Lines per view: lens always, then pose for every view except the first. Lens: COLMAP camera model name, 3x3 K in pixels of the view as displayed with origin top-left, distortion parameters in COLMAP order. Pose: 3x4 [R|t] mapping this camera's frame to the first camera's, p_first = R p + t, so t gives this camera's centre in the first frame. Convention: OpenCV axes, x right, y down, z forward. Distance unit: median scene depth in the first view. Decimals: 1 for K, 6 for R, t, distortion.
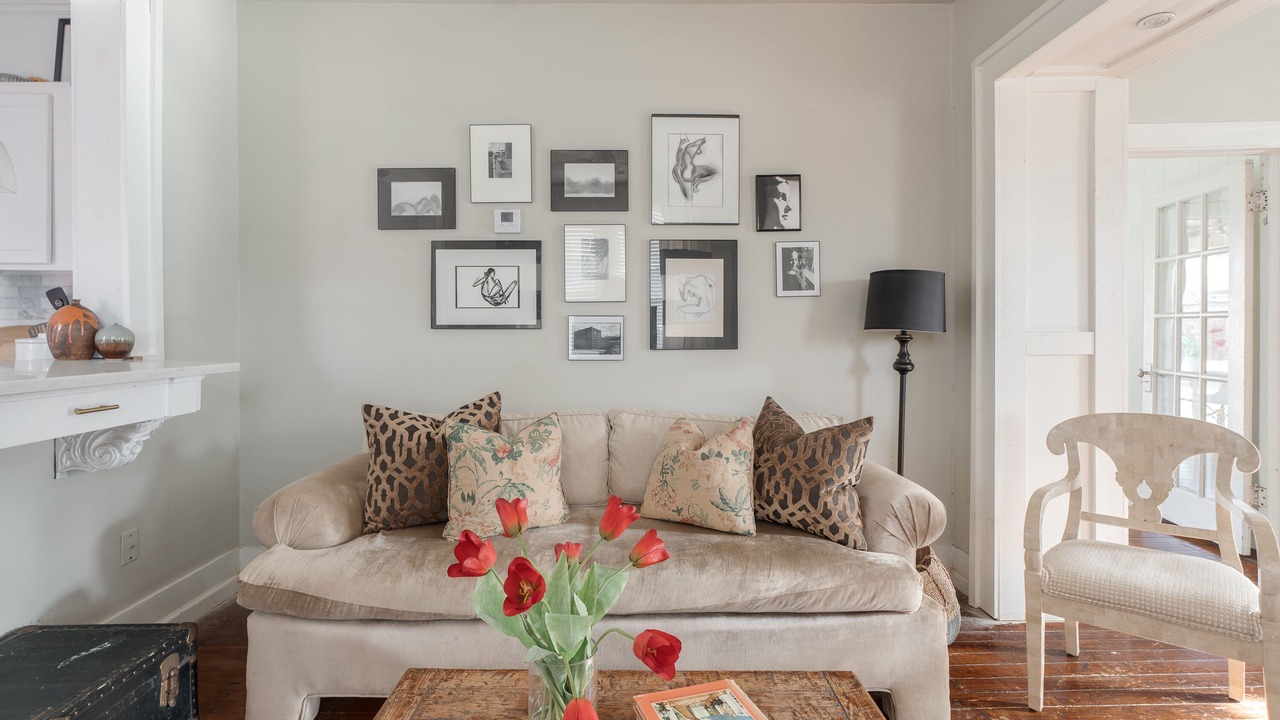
lens RADIAL K [[586.2, 0, 642.5], [0, 586.2, 337.3], [0, 0, 1]] dist [-0.009602, 0.002256]
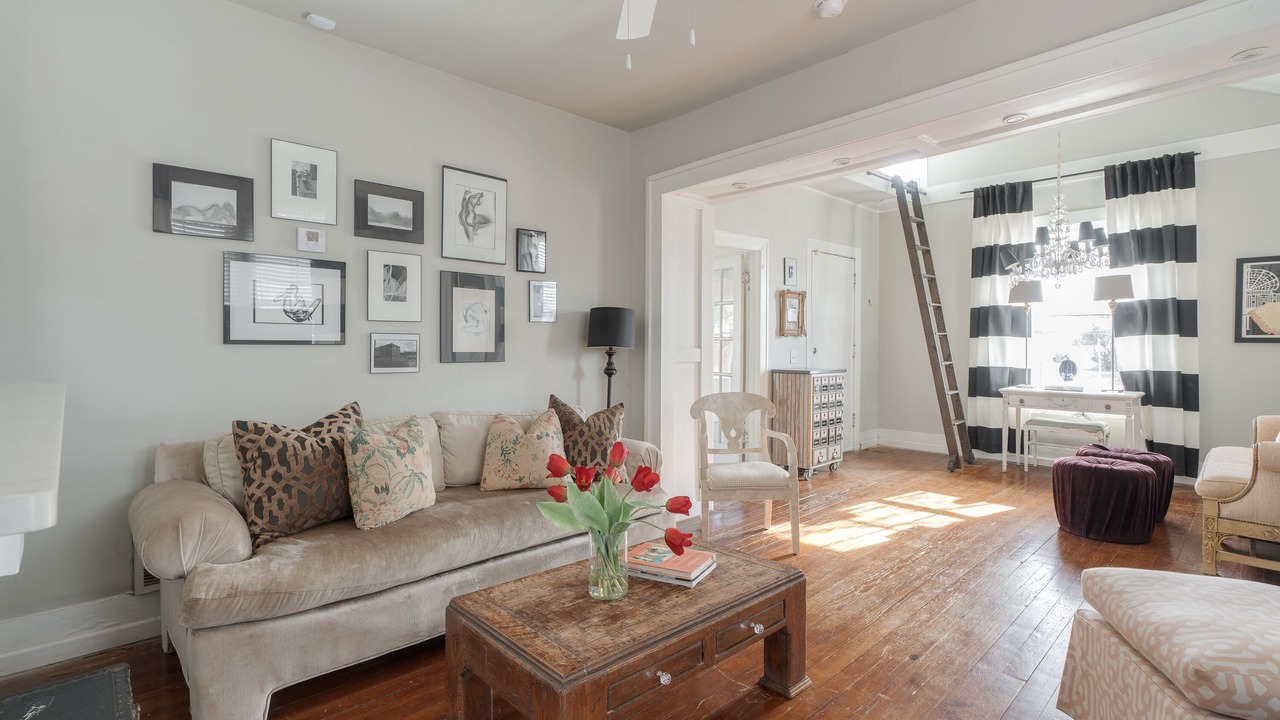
lens RADIAL K [[586.2, 0, 632.3], [0, 586.2, 357.3], [0, 0, 1]] dist [-0.009602, 0.002256]
pose [[0.739864, -0.008044, 0.672708, -0.509202], [0.002614, 0.999955, 0.009082, 0.000167], [-0.672751, -0.004961, 0.739852, -0.143016]]
